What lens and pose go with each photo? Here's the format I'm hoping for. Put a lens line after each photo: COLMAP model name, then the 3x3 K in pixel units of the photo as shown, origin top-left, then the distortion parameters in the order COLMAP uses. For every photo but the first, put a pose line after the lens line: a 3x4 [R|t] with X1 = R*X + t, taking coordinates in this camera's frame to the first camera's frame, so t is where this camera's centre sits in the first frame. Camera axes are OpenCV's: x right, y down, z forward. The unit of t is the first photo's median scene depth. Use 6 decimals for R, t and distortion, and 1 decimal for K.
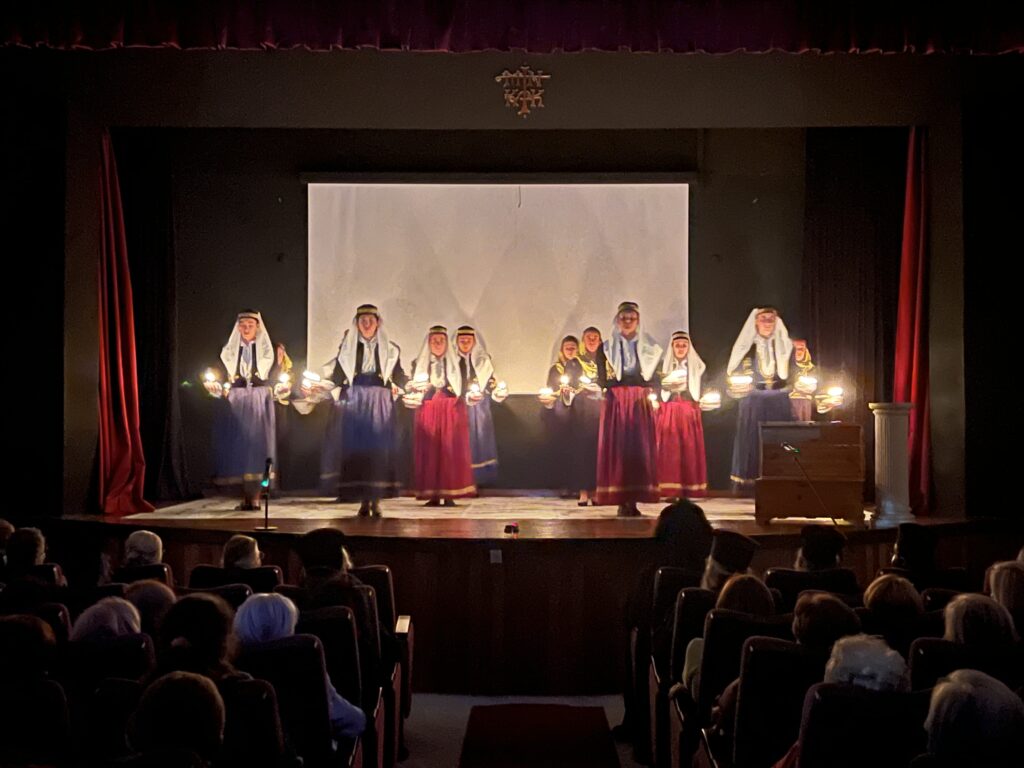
lens RADIAL K [[1400.5, 0, 512.0], [0, 1400.5, 384.0], [0, 0, 1]] dist [0.028689, -0.004093]
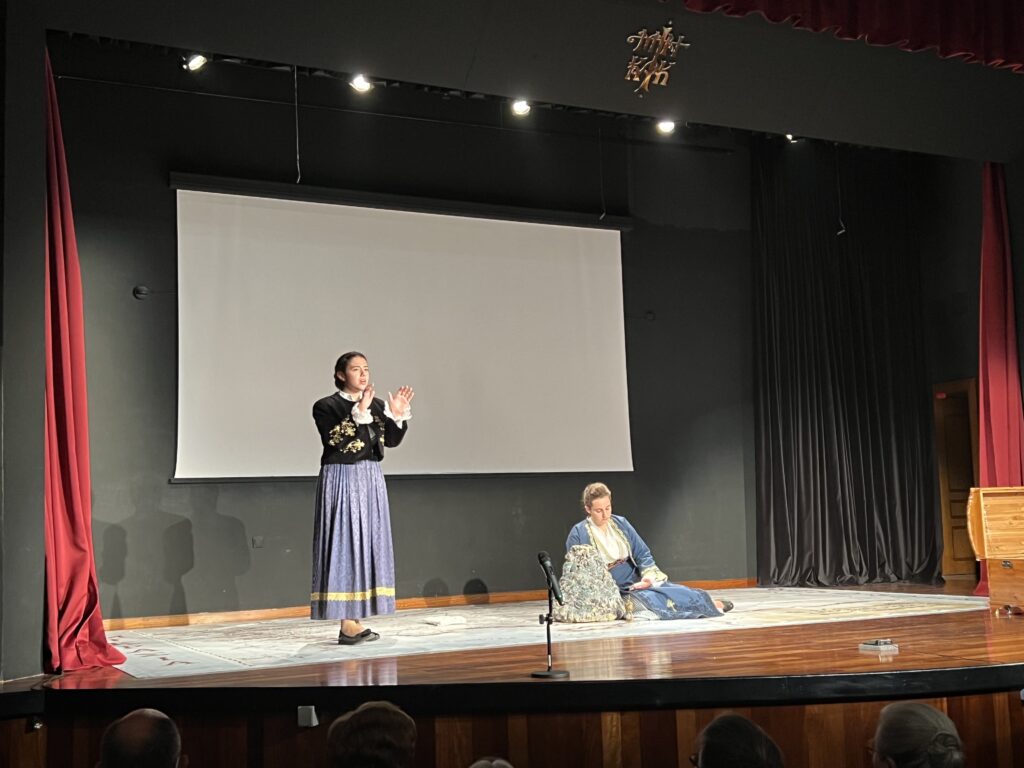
lens RADIAL K [[1258.8, 0, 510.8], [0, 1258.8, 330.5], [0, 0, 1]] dist [-0.002747, -0.004629]
pose [[0.885372, 0.043353, 0.462858, -0.380065], [0.020597, 0.991006, -0.132220, 0.026165], [-0.464427, 0.126597, 0.876516, 0.465358]]
